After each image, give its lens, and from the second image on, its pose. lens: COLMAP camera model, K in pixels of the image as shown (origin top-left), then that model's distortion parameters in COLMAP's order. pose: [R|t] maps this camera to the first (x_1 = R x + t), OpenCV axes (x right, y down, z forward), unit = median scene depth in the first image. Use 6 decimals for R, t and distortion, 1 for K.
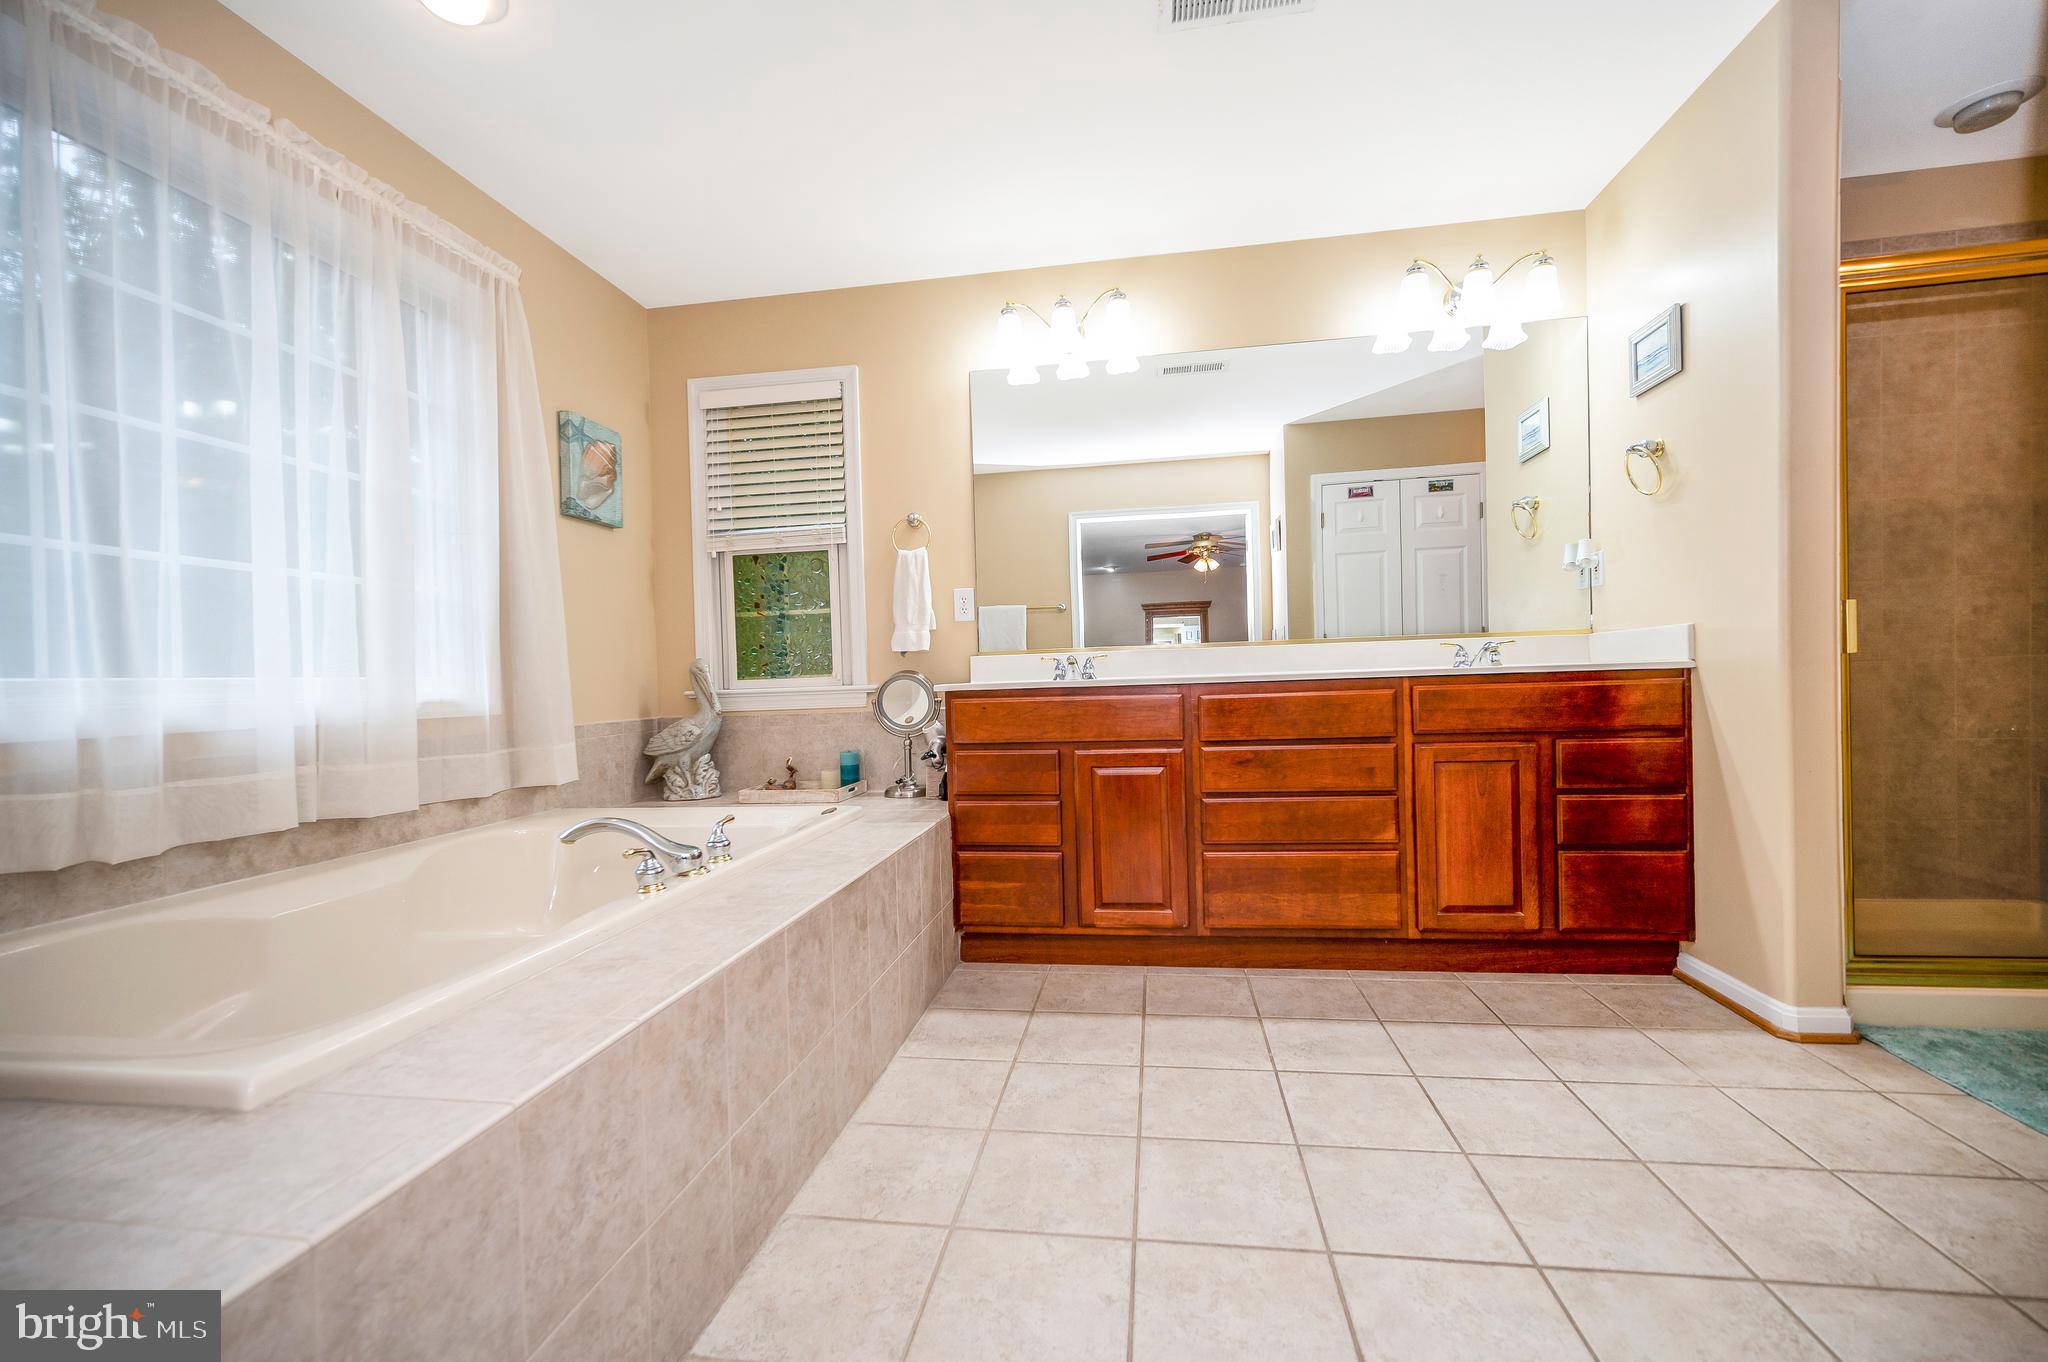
lens RADIAL K [[838.2, 0, 1024.0], [0, 838.2, 681.0], [0, 0, 1]] dist [0.000194, -0.000039]
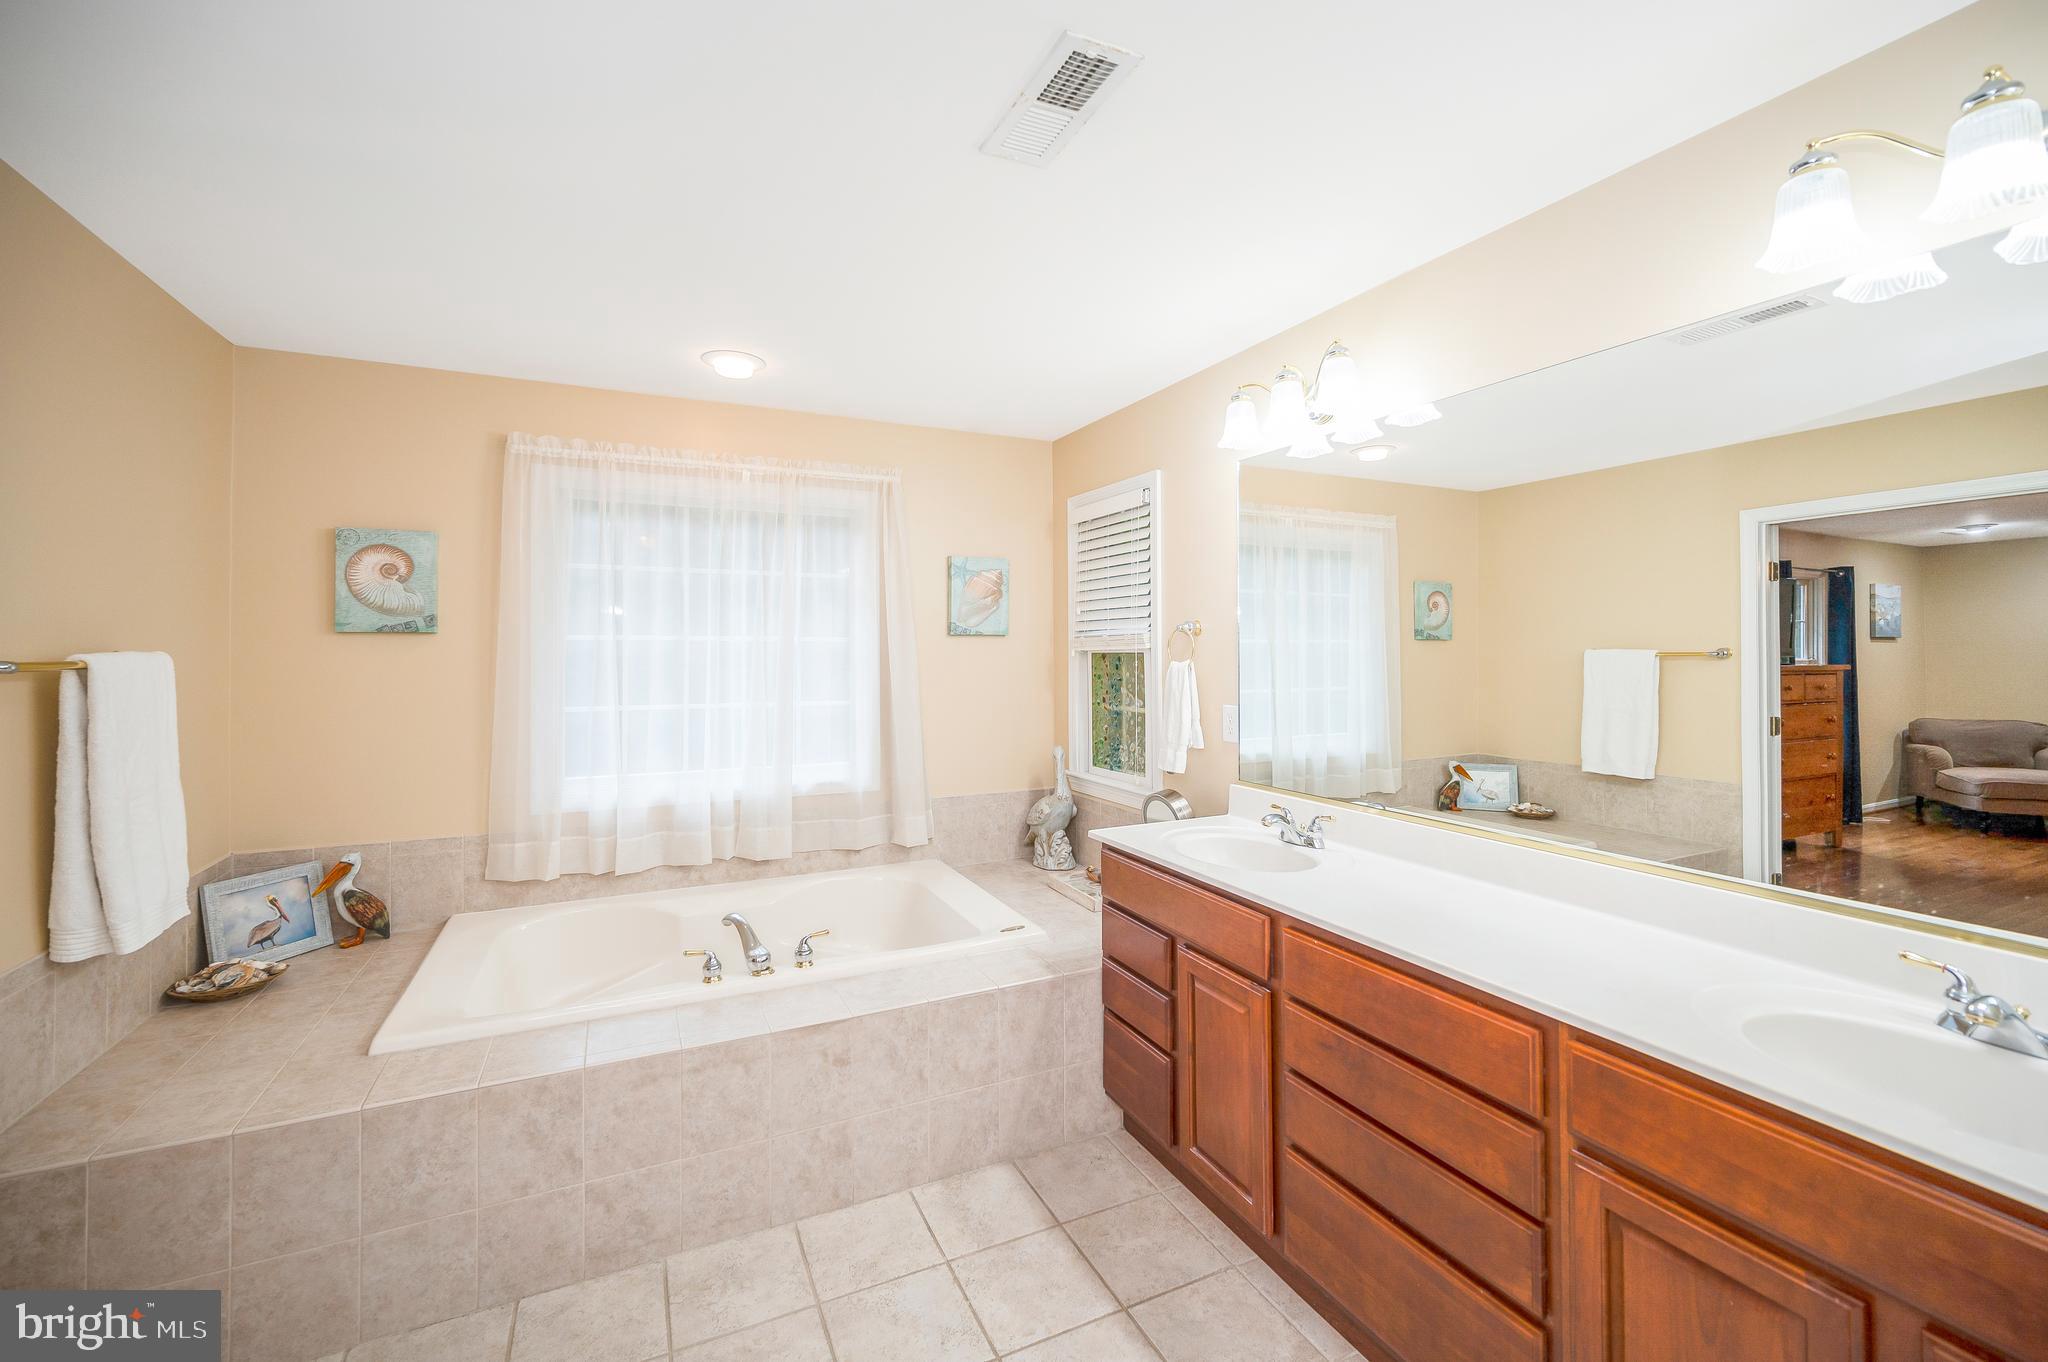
lens RADIAL K [[839.1, 0, 1024.2], [0, 839.1, 629.8], [0, 0, 1]] dist [-0.001959, -0.000200]
pose [[0.564725, 0.012325, -0.825187, 0.600091], [-0.019859, 0.999802, 0.001343, -0.210481], [0.825040, 0.015629, 0.564858, 0.355001]]
